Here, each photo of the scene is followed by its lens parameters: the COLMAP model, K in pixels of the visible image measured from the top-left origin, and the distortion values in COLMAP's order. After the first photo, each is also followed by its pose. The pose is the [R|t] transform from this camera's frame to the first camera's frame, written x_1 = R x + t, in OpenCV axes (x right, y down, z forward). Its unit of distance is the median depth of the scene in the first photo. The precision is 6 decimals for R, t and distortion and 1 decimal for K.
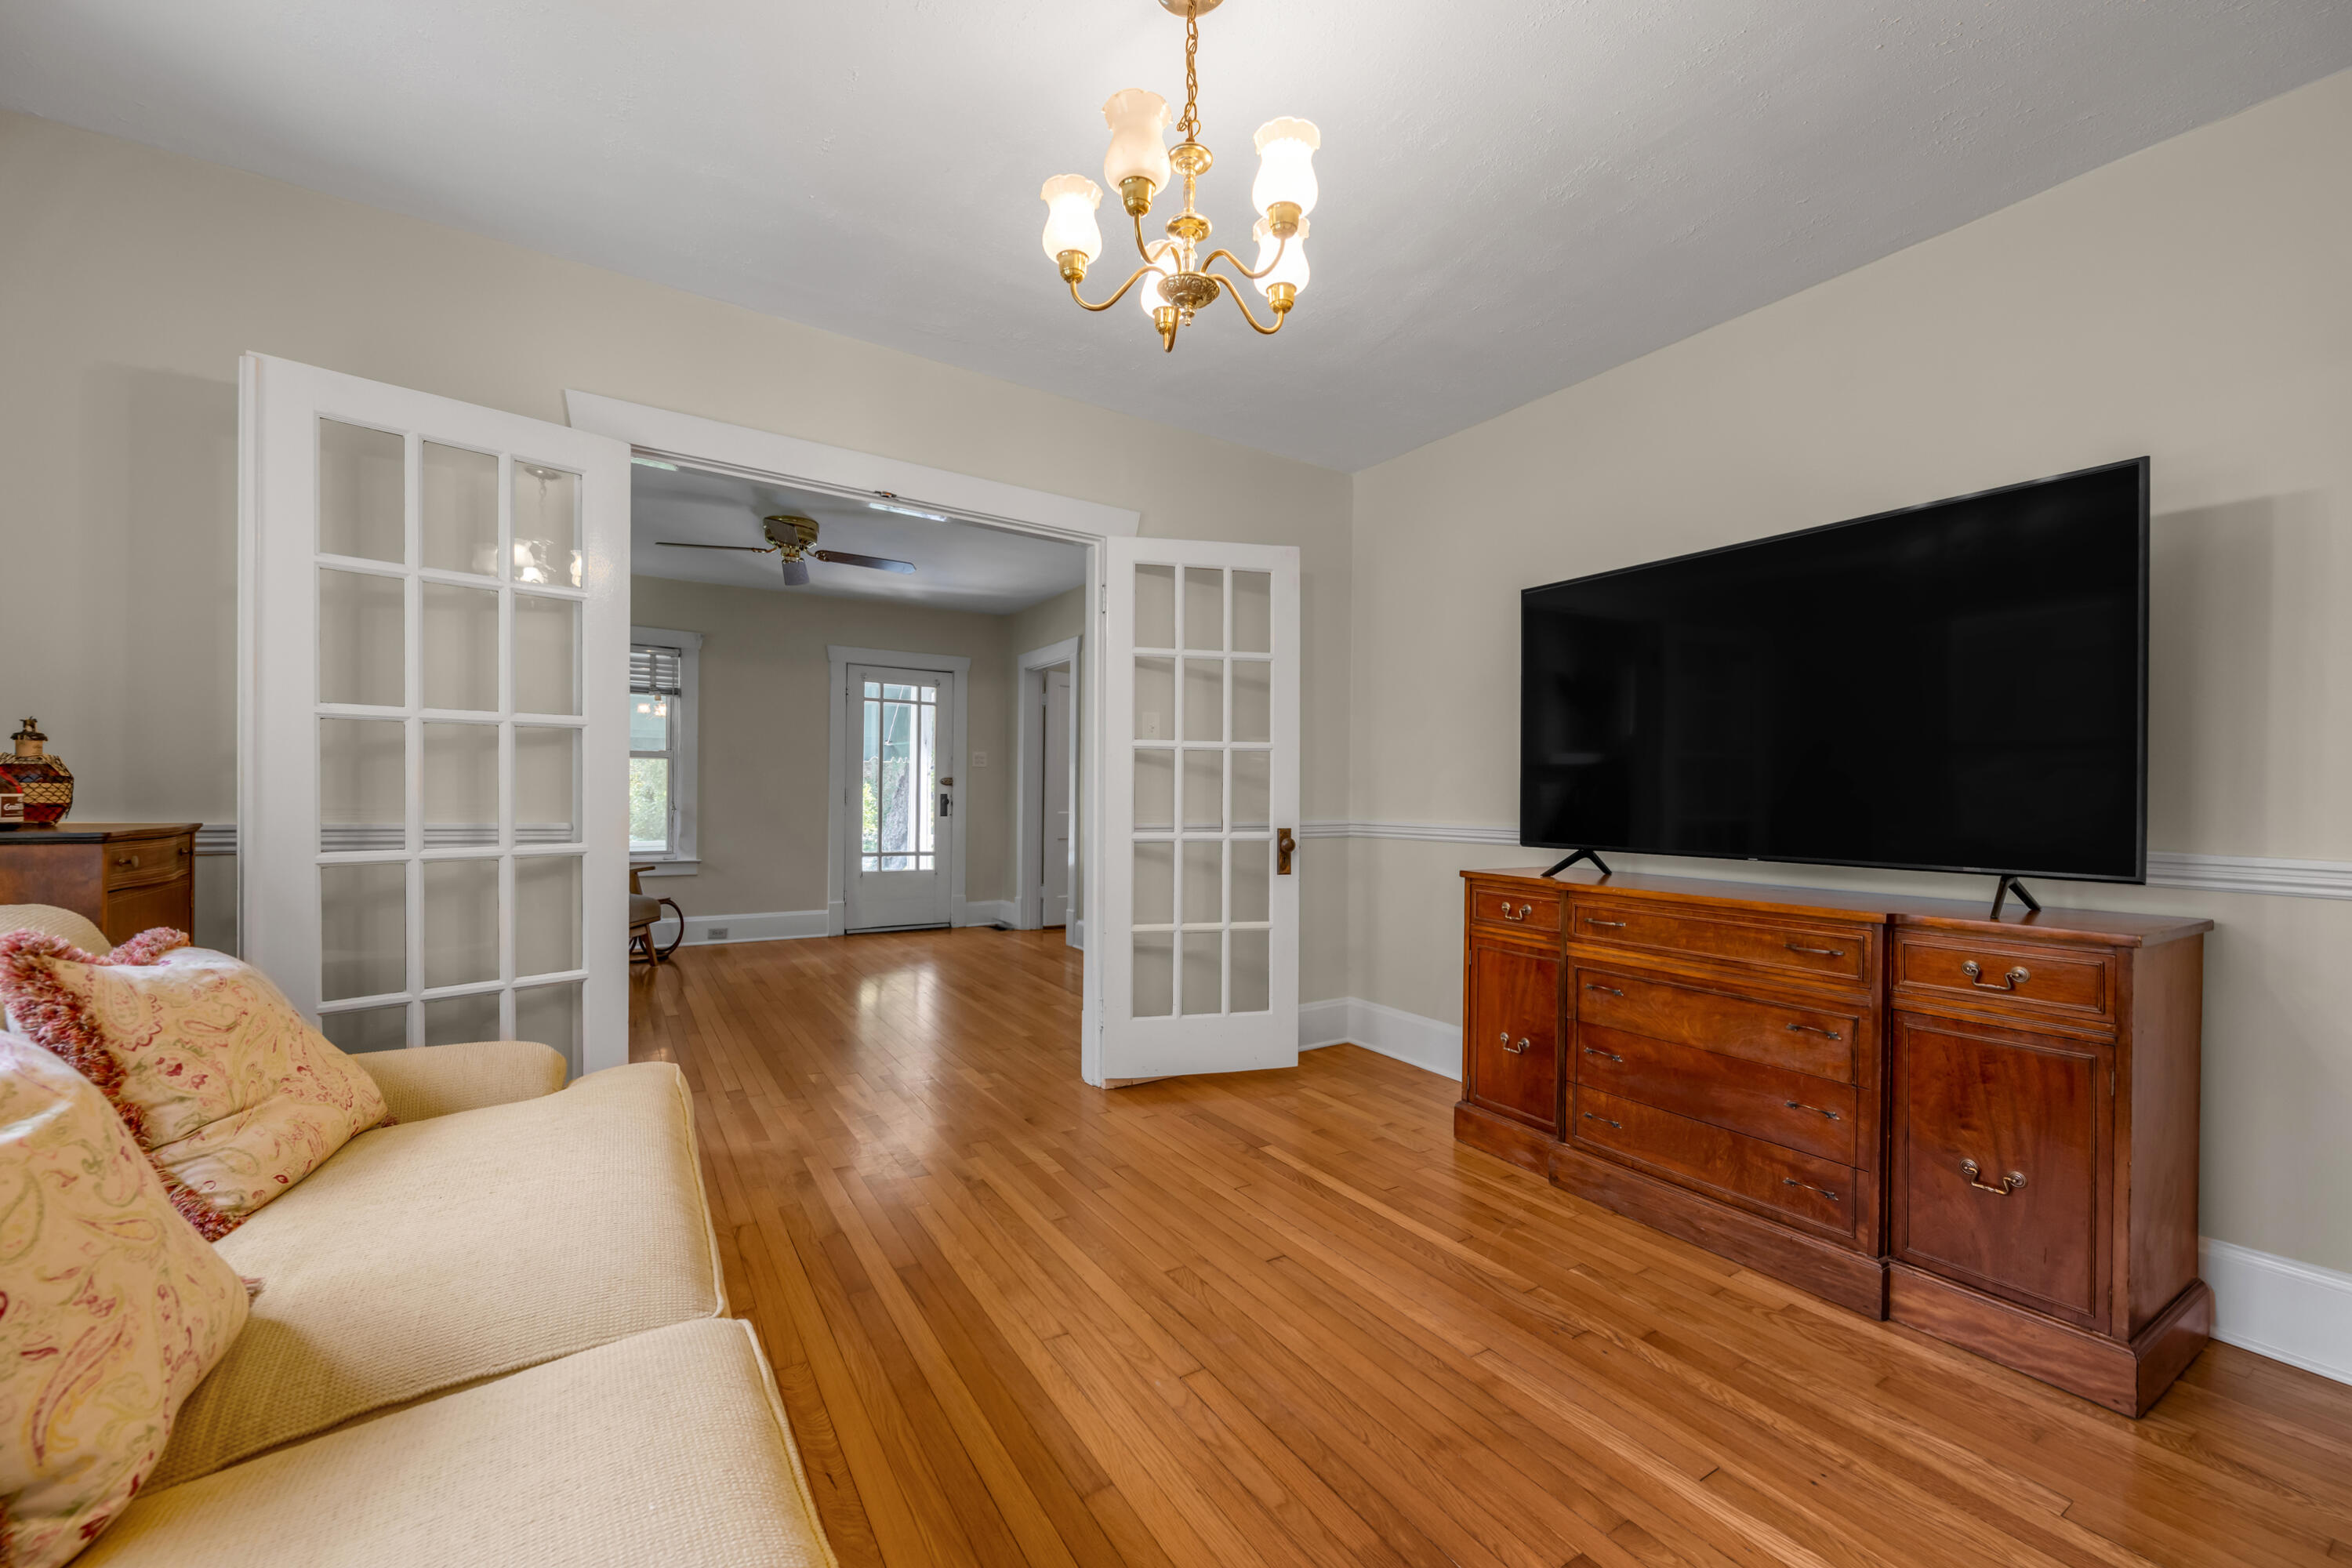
lens RADIAL K [[931.6, 0, 1179.0], [0, 931.6, 793.6], [0, 0, 1]] dist [-0.000319, -0.000101]
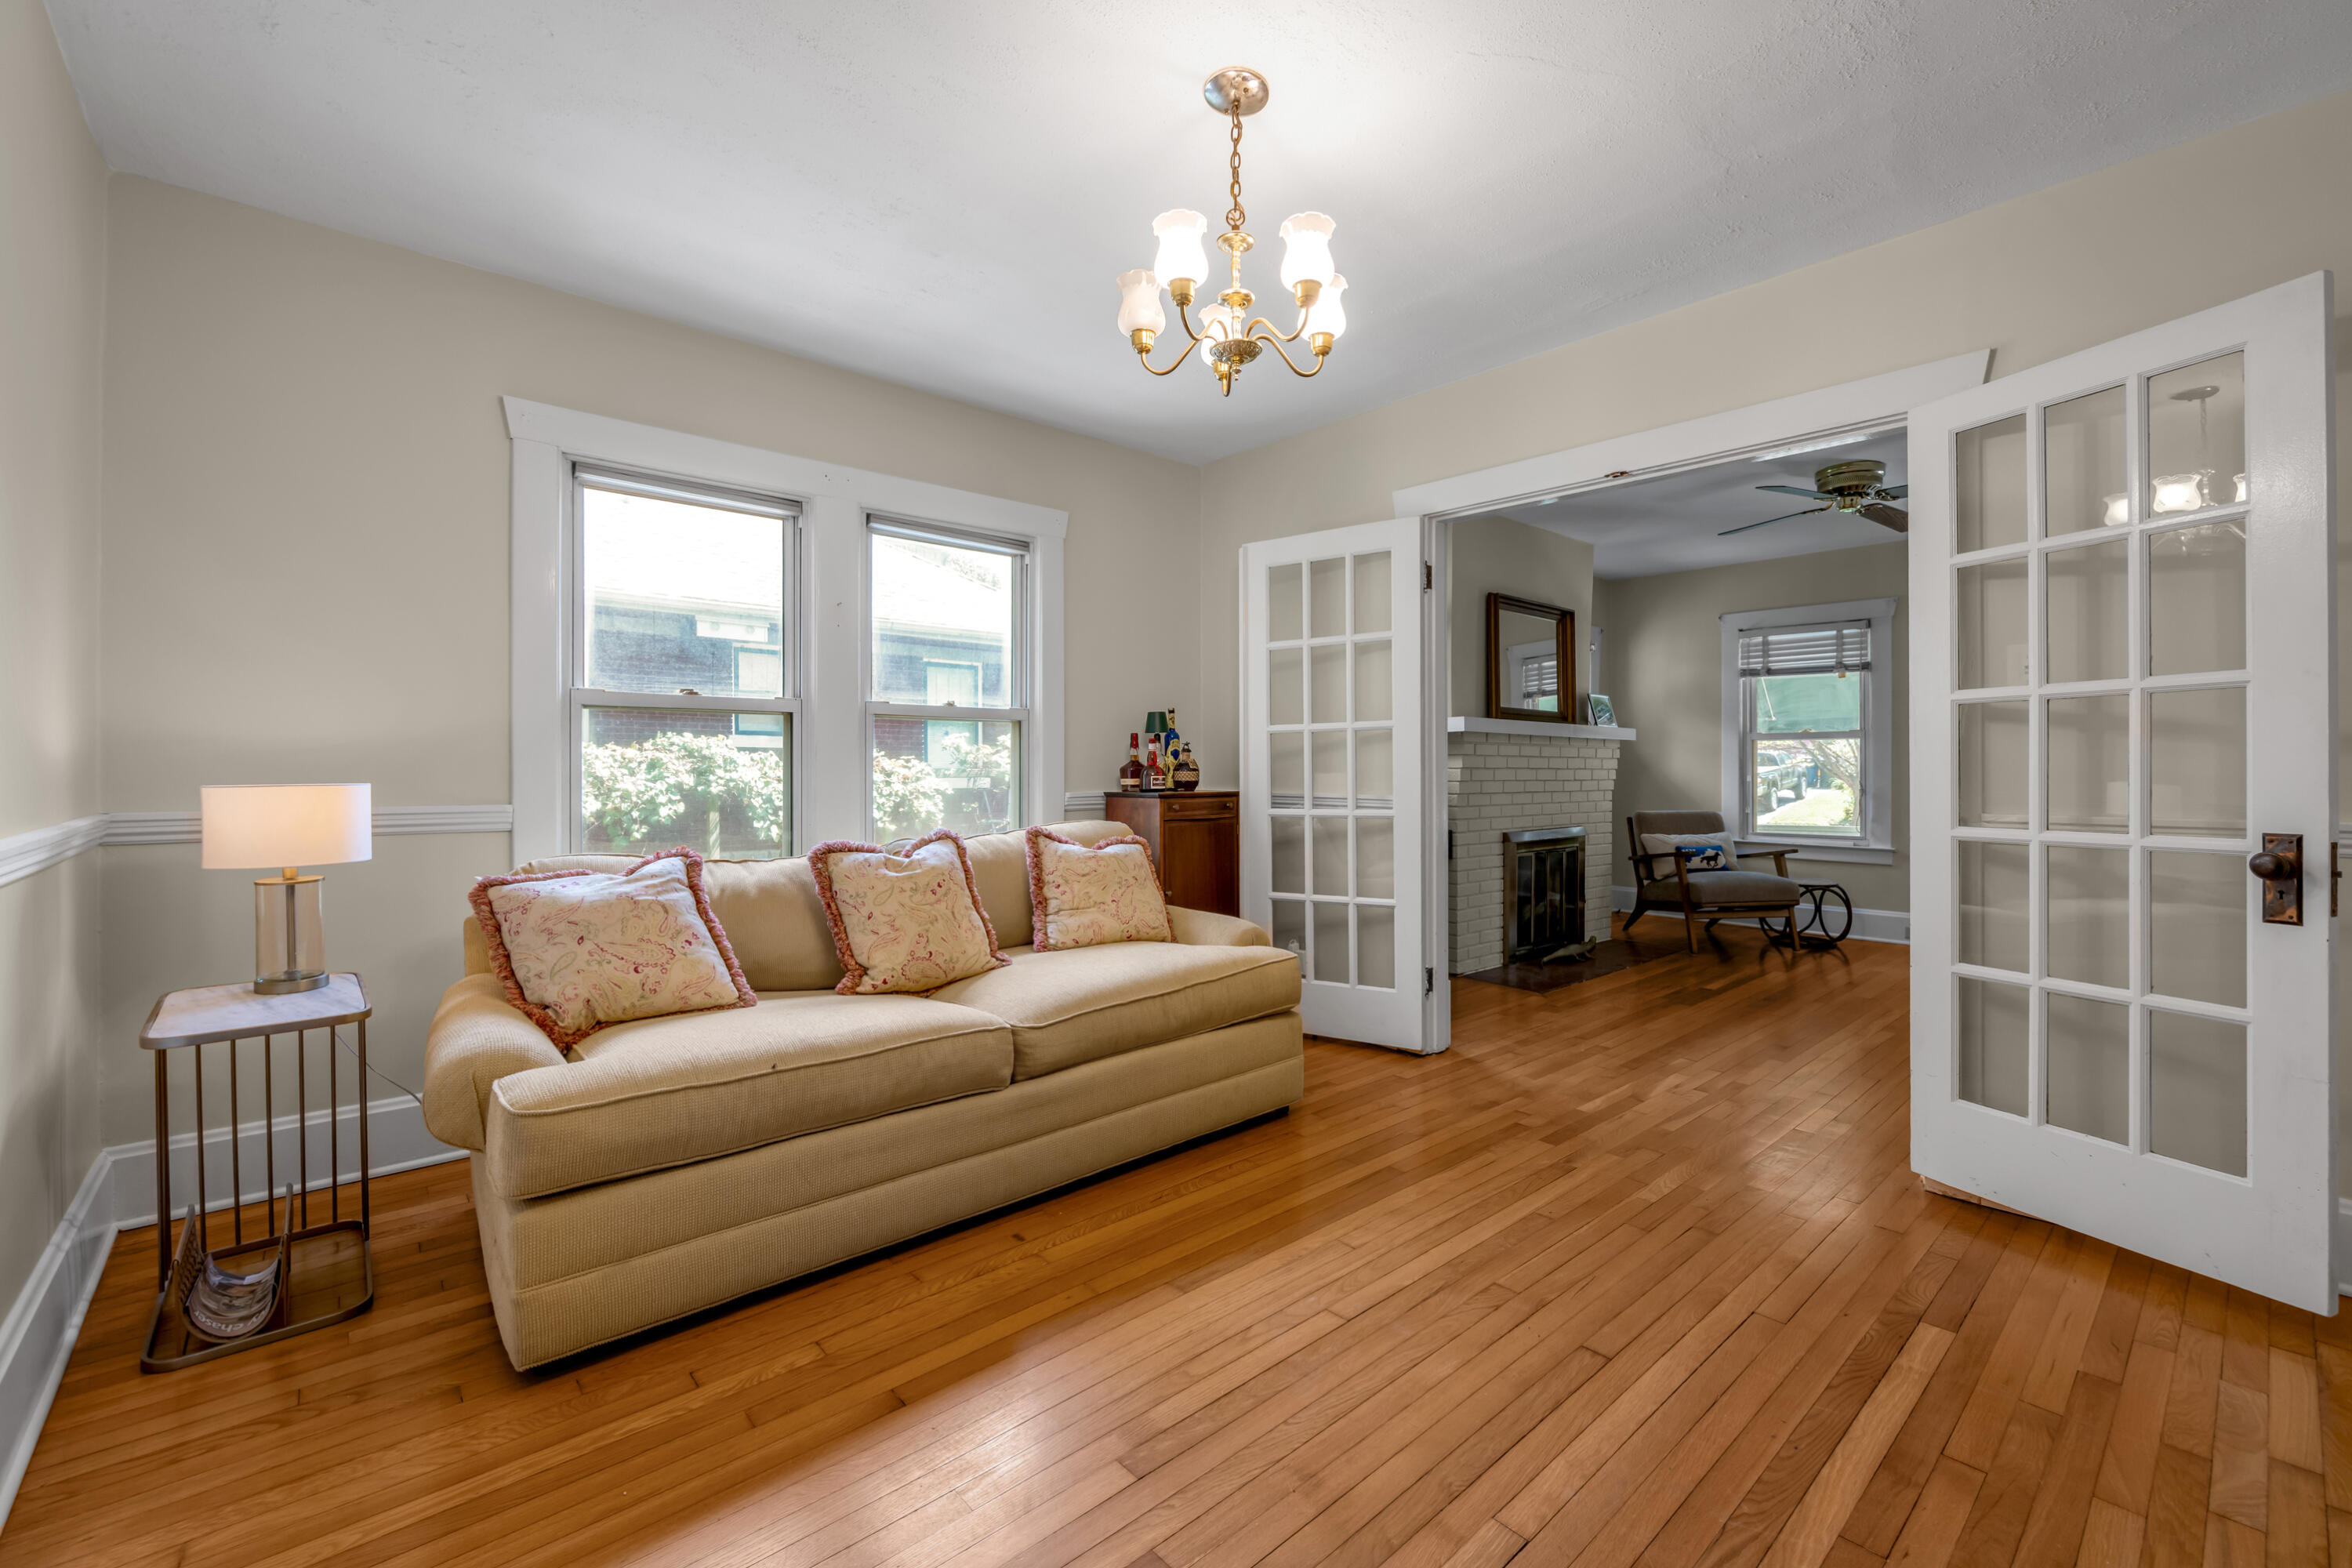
lens RADIAL K [[967.2, 0, 1198.3], [0, 967.2, 768.4], [0, 0, 1]] dist [-0.001192, -0.000270]
pose [[0.171549, -0.013738, -0.985080, 0.535698], [0.003194, 0.999905, -0.013388, 0.006357], [0.985170, -0.000849, 0.171577, 0.324379]]
